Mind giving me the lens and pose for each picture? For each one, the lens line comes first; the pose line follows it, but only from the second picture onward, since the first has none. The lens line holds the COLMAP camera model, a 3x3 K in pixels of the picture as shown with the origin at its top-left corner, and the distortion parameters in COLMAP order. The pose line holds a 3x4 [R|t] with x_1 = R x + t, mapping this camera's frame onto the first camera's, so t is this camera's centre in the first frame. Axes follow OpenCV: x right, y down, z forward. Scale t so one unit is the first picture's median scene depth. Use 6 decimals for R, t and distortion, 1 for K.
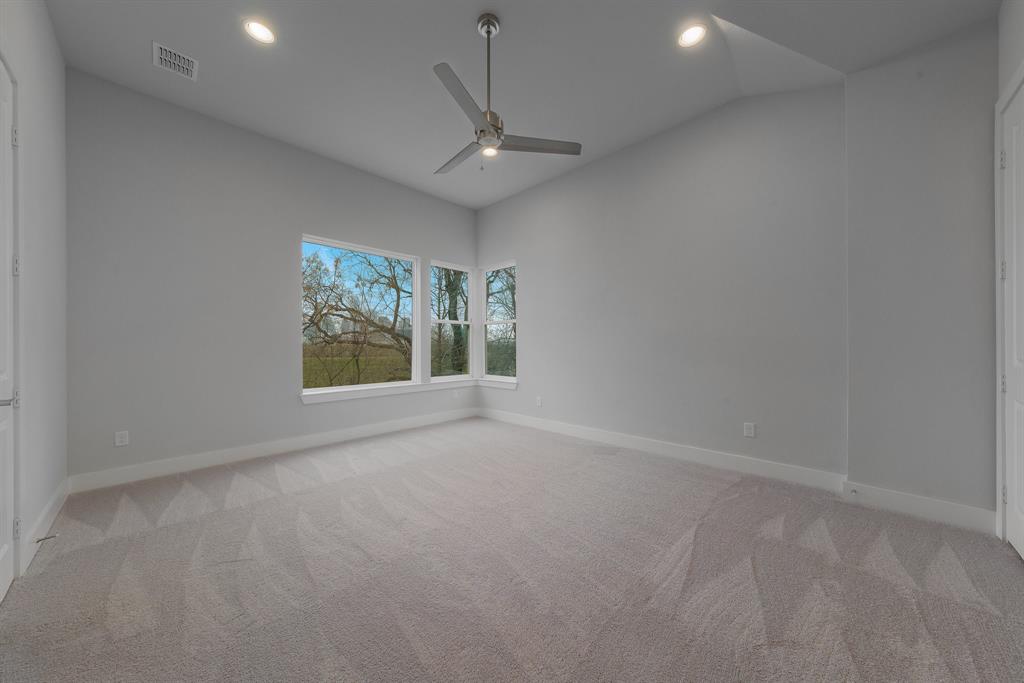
lens RADIAL K [[354.5, 0, 512.0], [0, 354.5, 341.5], [0, 0, 1]] dist [-0.000578, -0.000060]
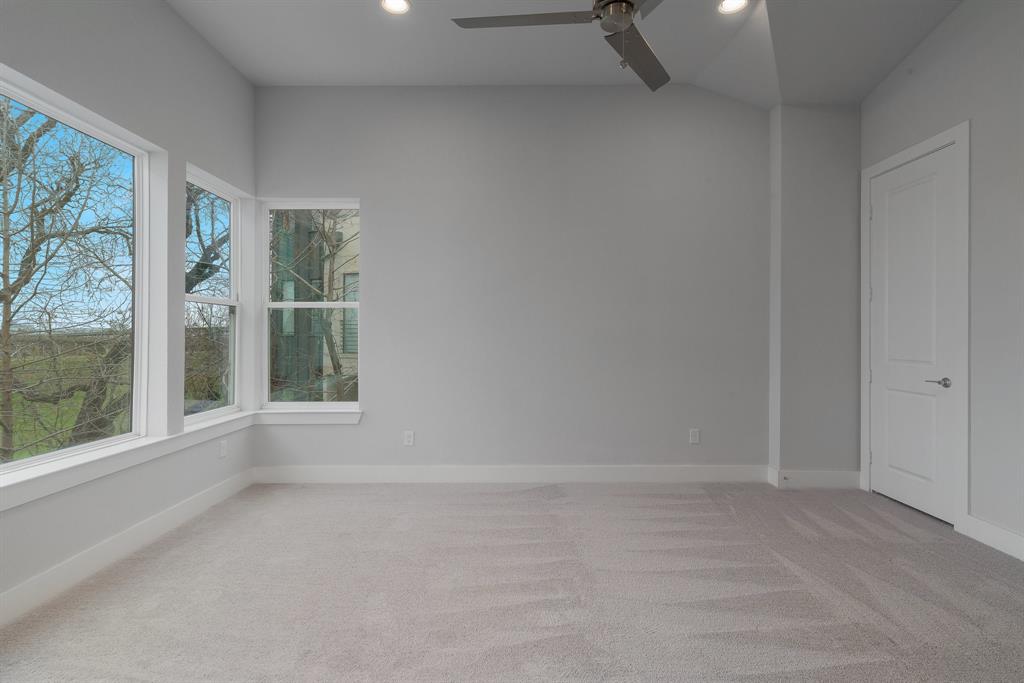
lens RADIAL K [[503.0, 0, 512.0], [0, 503.0, 341.5], [0, 0, 1]] dist [0.002998, 0.000170]
pose [[0.728266, -0.014787, 0.685135, -0.396768], [-0.003208, 0.999683, 0.024985, -0.022030], [-0.685288, -0.020394, 0.727987, 0.245623]]
